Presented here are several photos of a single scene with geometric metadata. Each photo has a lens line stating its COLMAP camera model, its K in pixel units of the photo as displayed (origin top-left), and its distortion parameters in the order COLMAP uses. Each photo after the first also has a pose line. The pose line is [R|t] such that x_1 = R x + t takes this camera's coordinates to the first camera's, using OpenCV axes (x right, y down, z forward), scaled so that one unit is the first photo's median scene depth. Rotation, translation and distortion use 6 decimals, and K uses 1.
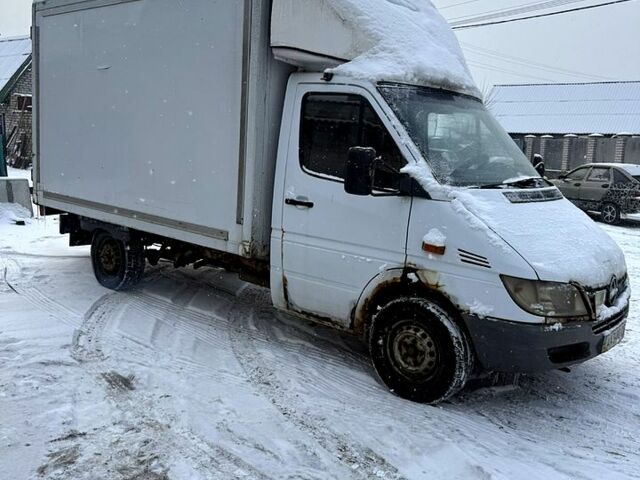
lens RADIAL K [[602.3, 0, 320.0], [0, 602.3, 240.0], [0, 0, 1]] dist [0.207877, -0.526045]
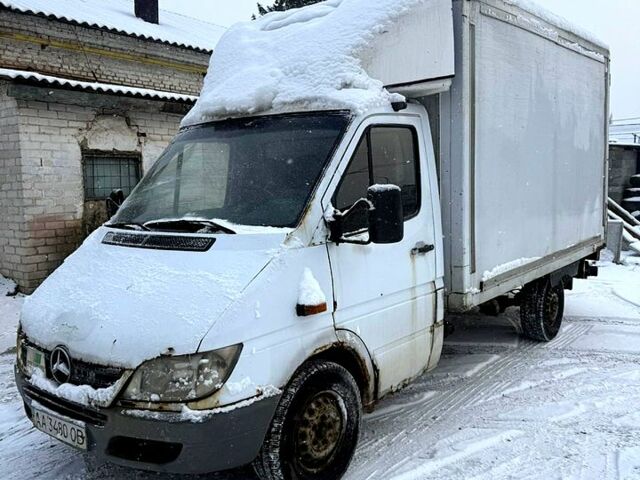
lens RADIAL K [[602.3, 0, 320.0], [0, 602.3, 240.0], [0, 0, 1]] dist [0.207877, -0.526045]
pose [[0.031148, 0.052299, -0.998146, 1.265972], [-0.127821, 0.990639, 0.047916, -0.153178], [0.991308, 0.126092, 0.037542, 1.292208]]
